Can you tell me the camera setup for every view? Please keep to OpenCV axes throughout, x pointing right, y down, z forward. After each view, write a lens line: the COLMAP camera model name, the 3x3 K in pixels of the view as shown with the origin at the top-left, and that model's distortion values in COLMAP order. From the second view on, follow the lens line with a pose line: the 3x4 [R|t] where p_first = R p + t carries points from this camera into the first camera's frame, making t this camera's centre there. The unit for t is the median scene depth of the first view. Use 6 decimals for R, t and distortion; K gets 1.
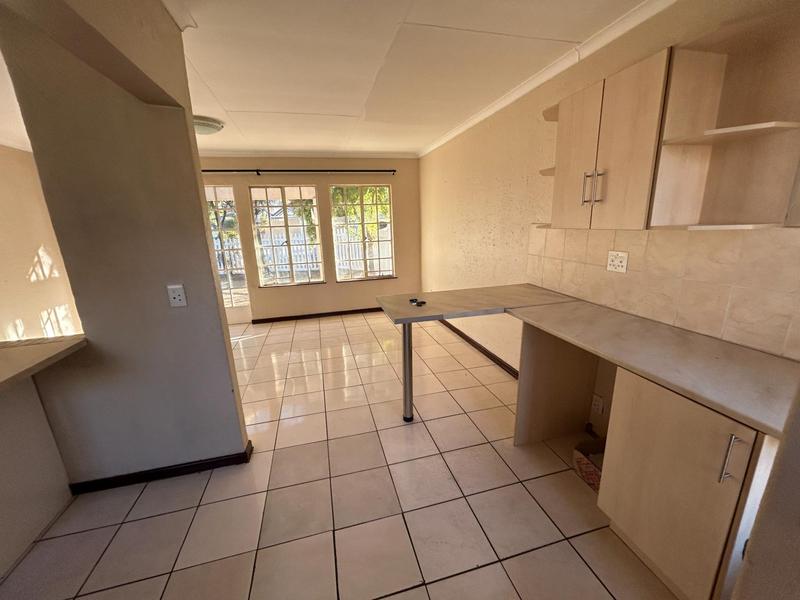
lens RADIAL K [[320.9, 0, 400.0], [0, 320.9, 300.0], [0, 0, 1]] dist [-0.002027, -0.000266]
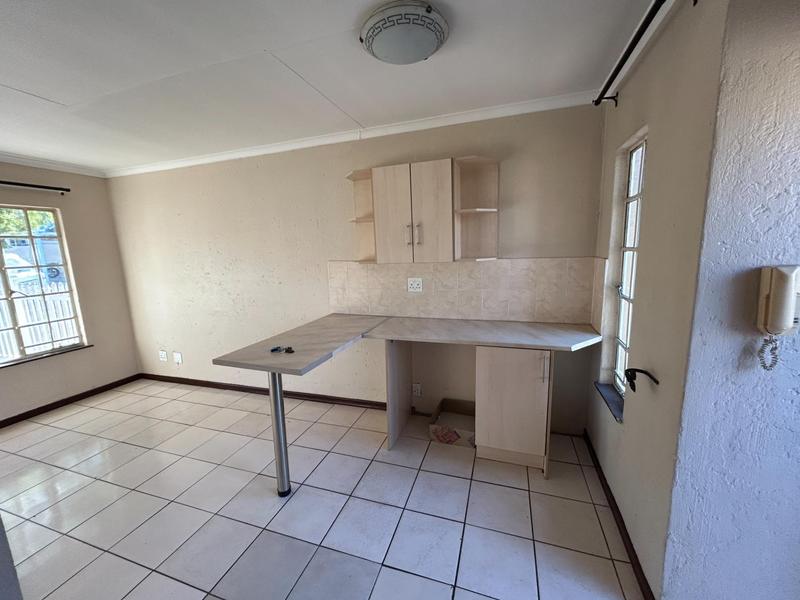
lens RADIAL K [[320.9, 0, 400.0], [0, 320.9, 300.0], [0, 0, 1]] dist [-0.002027, -0.000266]
pose [[0.547695, -0.116987, 0.828459, -0.518877], [0.214280, 0.976765, -0.003731, -0.057259], [-0.808774, 0.179565, 0.560037, 0.241267]]
